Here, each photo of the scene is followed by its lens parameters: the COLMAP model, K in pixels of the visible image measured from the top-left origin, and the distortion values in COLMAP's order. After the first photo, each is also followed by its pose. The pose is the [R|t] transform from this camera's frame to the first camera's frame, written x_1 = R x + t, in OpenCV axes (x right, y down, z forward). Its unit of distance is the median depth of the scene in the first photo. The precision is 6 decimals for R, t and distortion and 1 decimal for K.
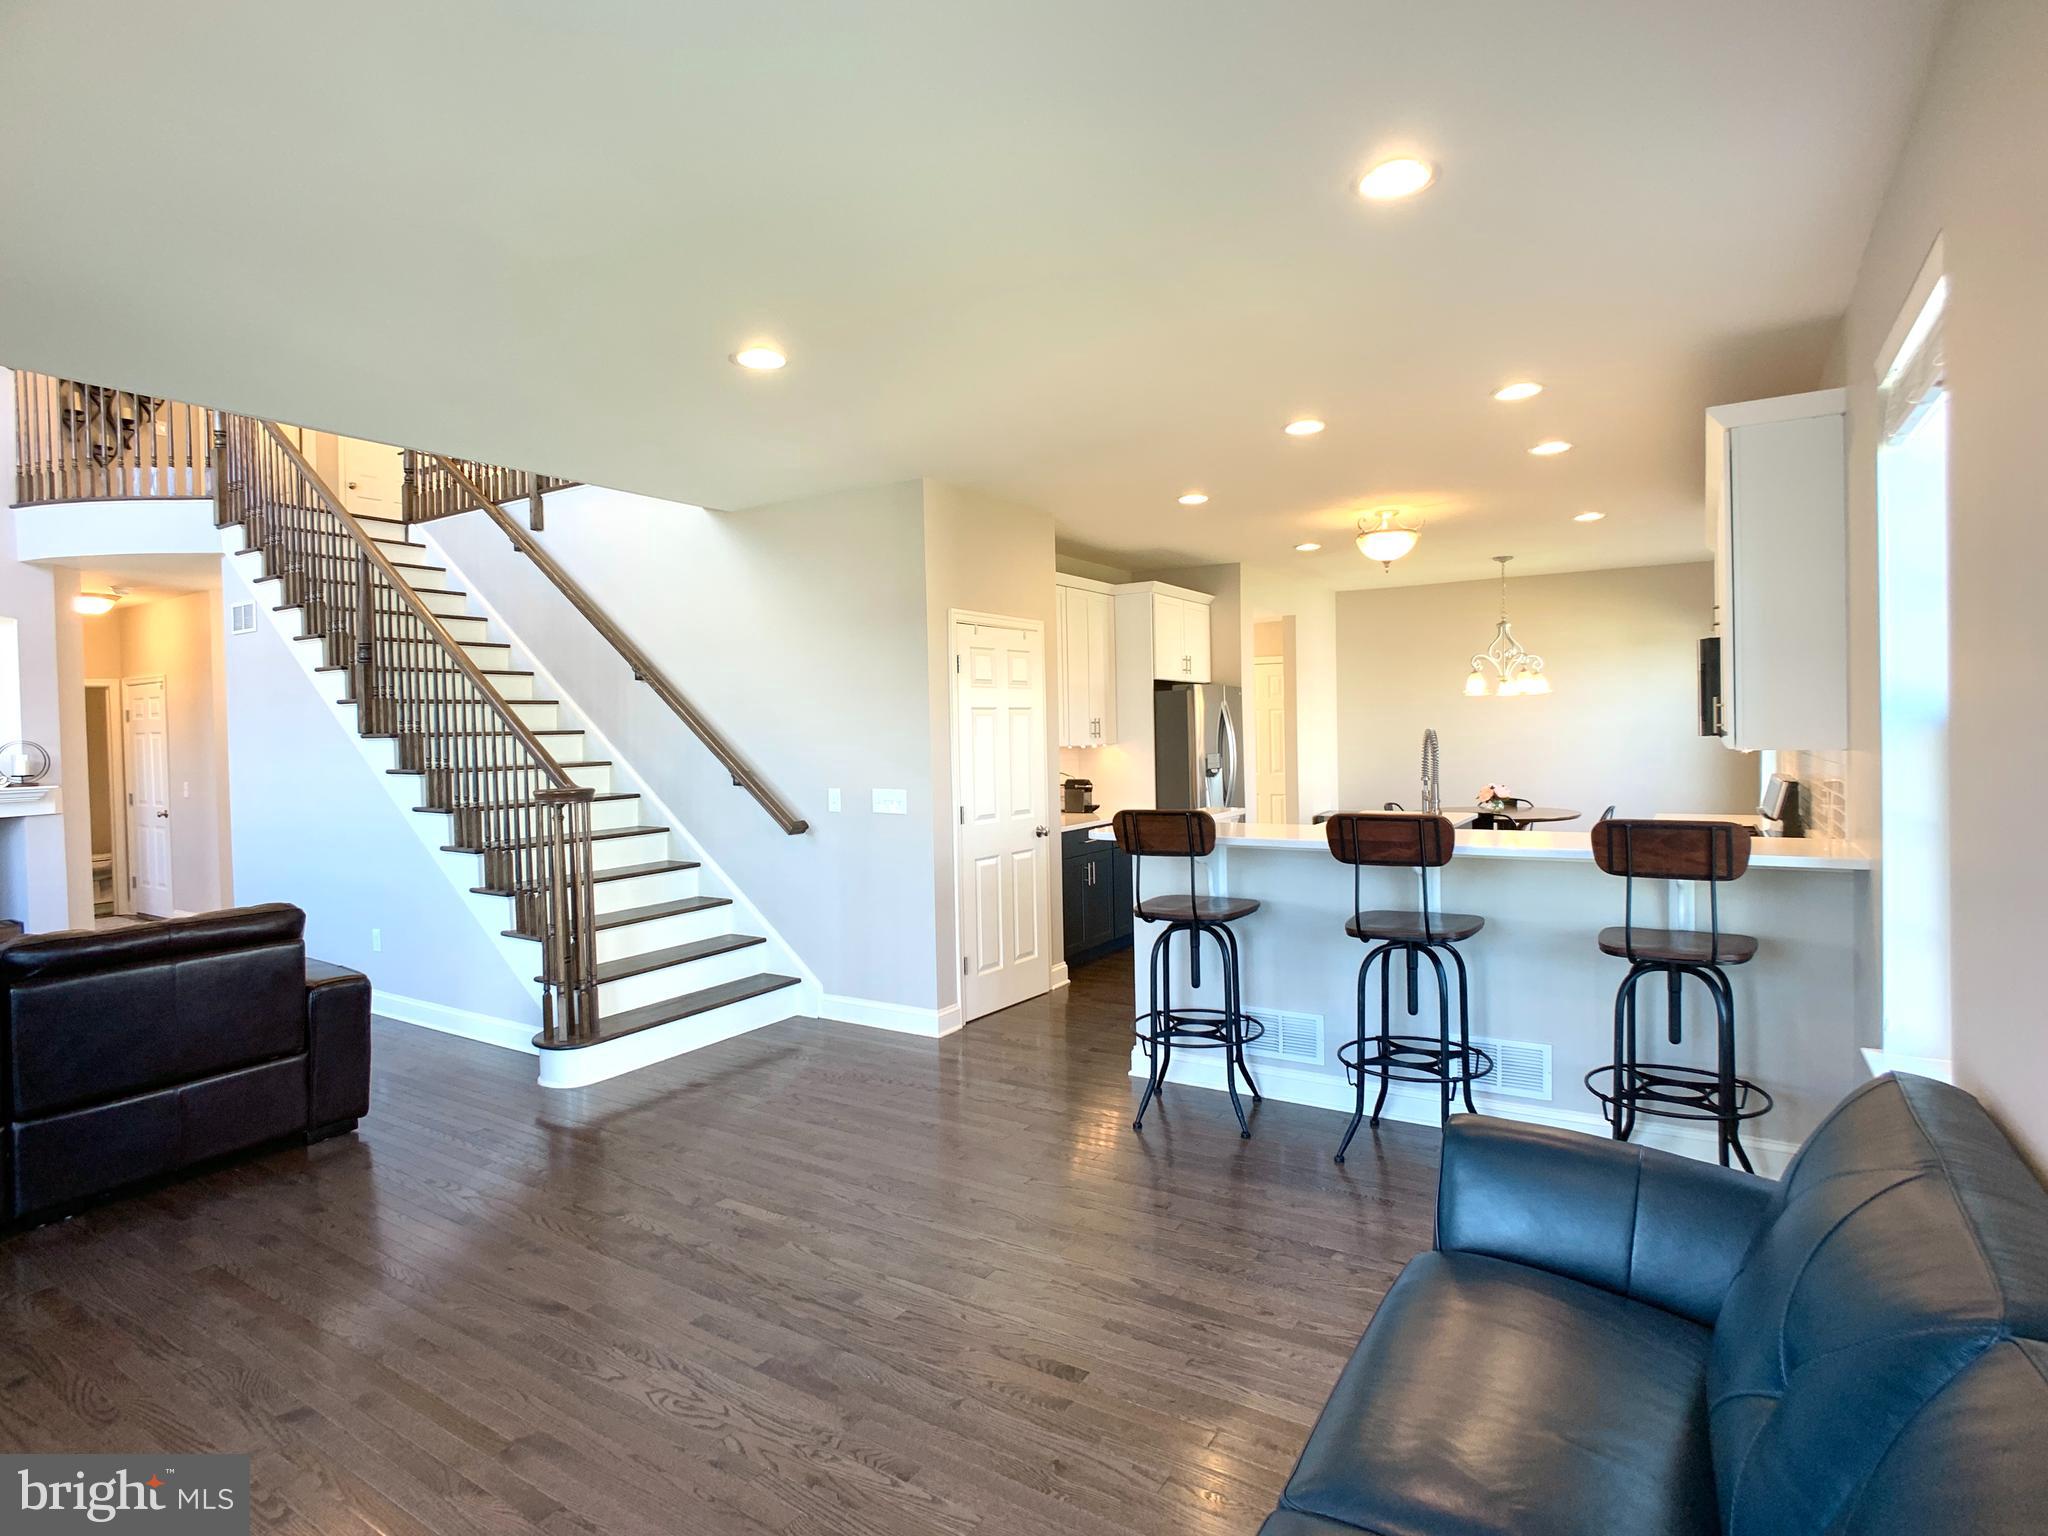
lens RADIAL K [[1070.8, 0, 1023.0], [0, 1070.8, 749.8], [0, 0, 1]] dist [-0.006129, -0.000472]
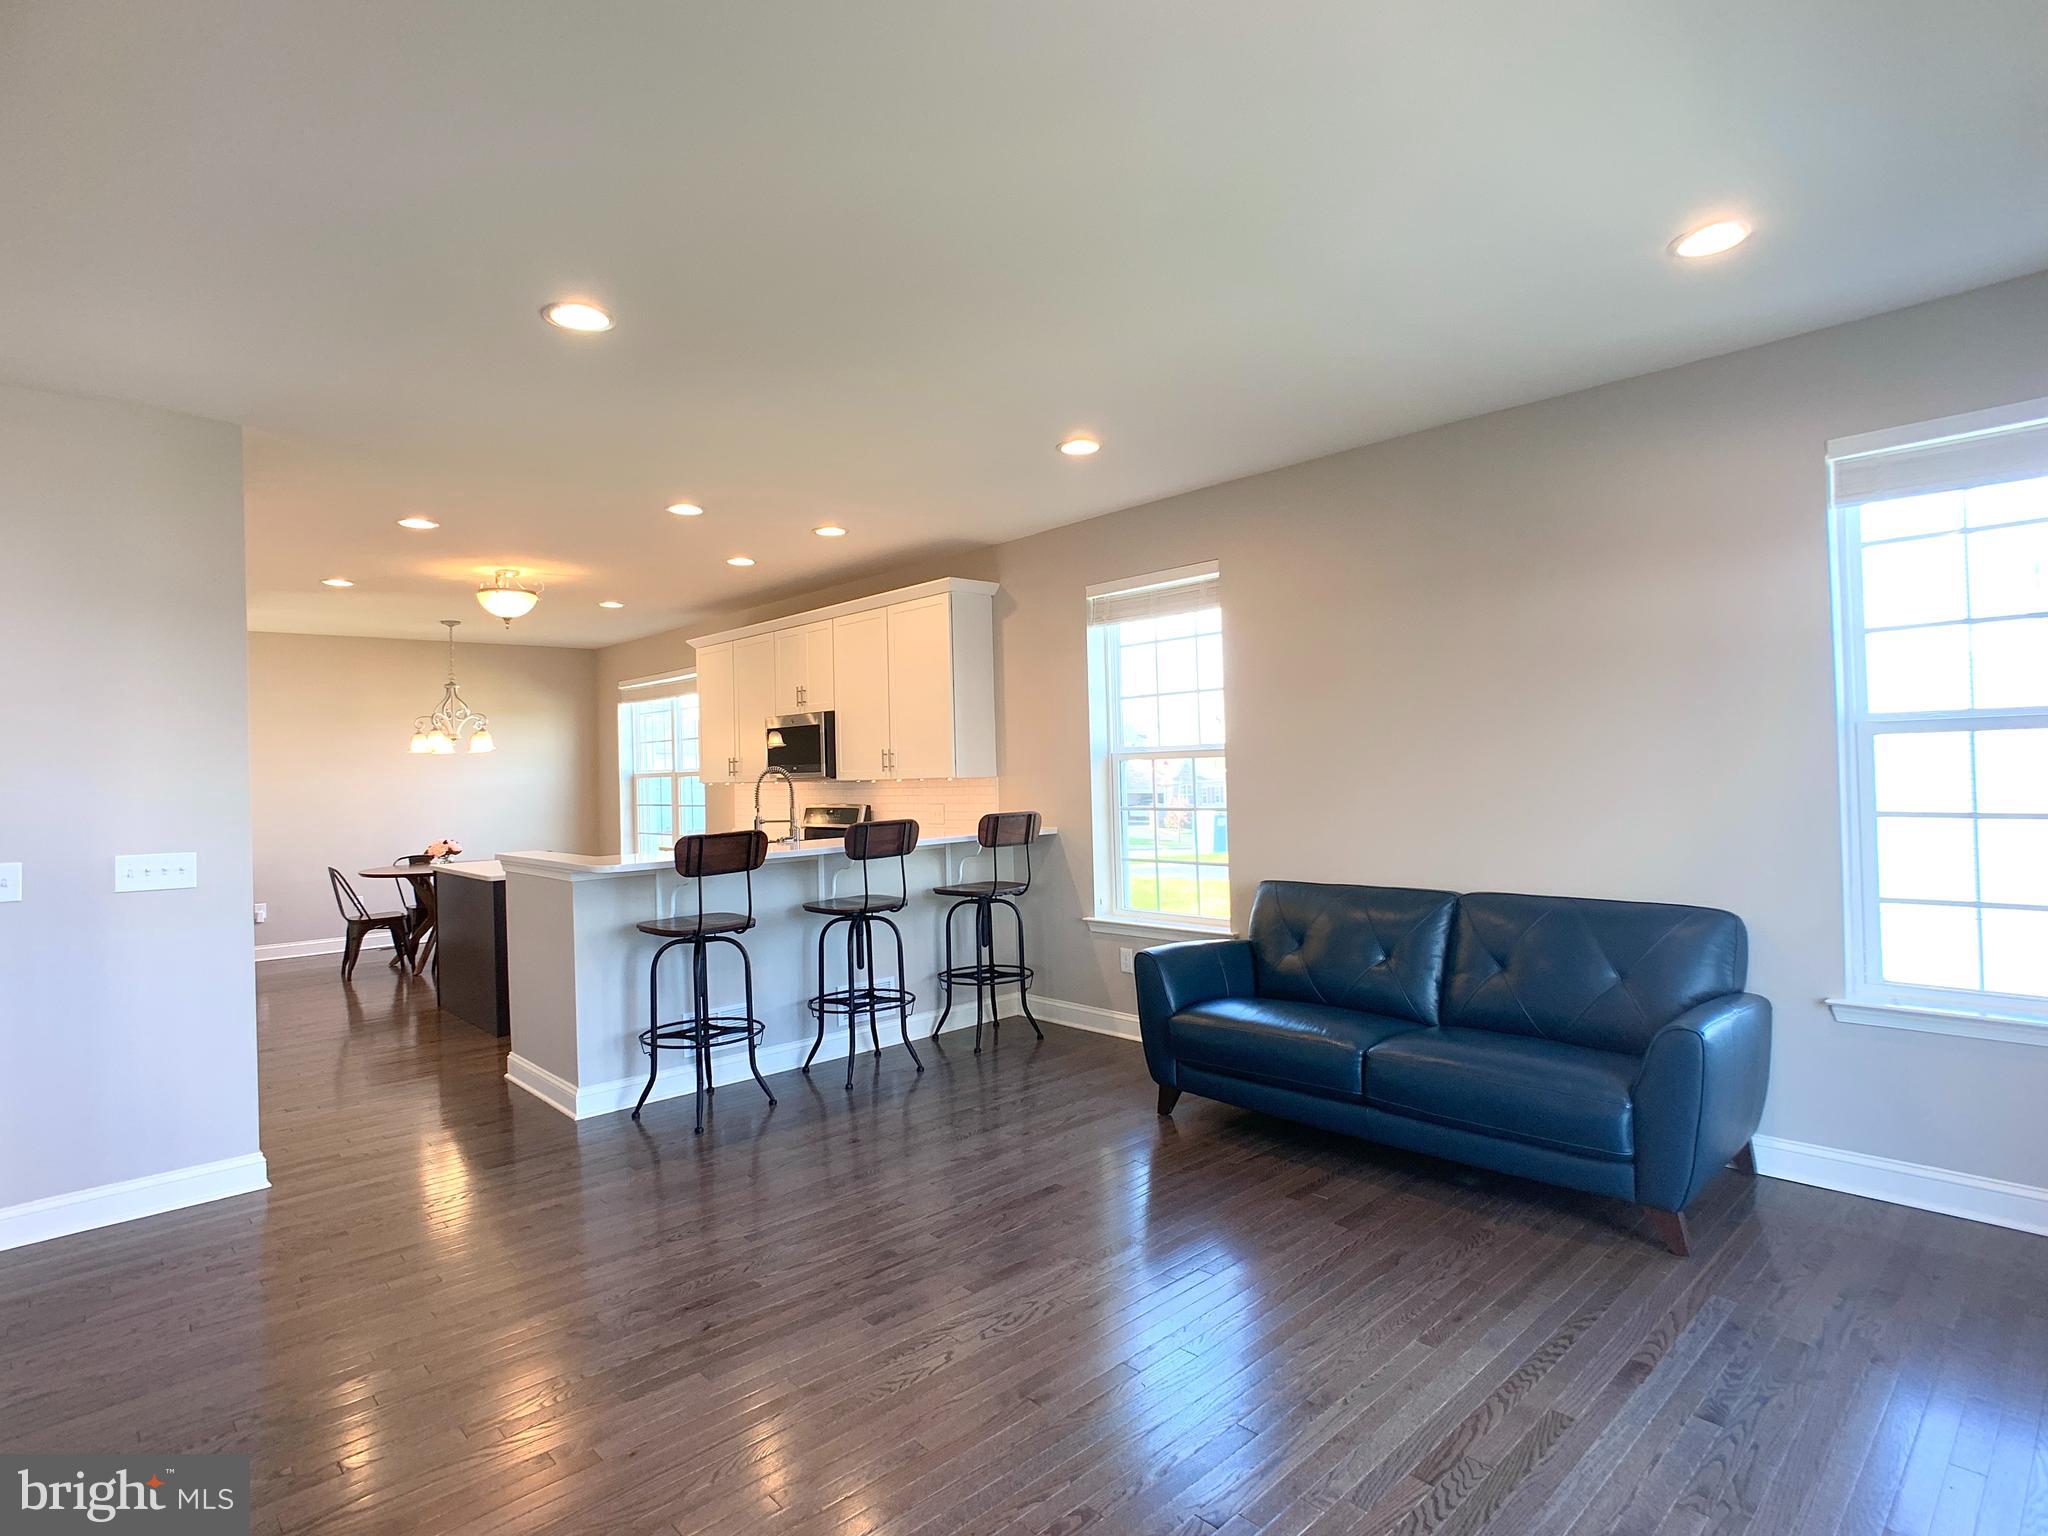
lens RADIAL K [[1070.8, 0, 1021.2], [0, 1070.8, 771.8], [0, 0, 1]] dist [-0.006129, -0.000472]
pose [[0.268880, 0.012209, 0.963096, -0.840961], [0.042017, 0.998819, -0.024393, 0.032864], [-0.962257, 0.047026, 0.268050, 0.387202]]
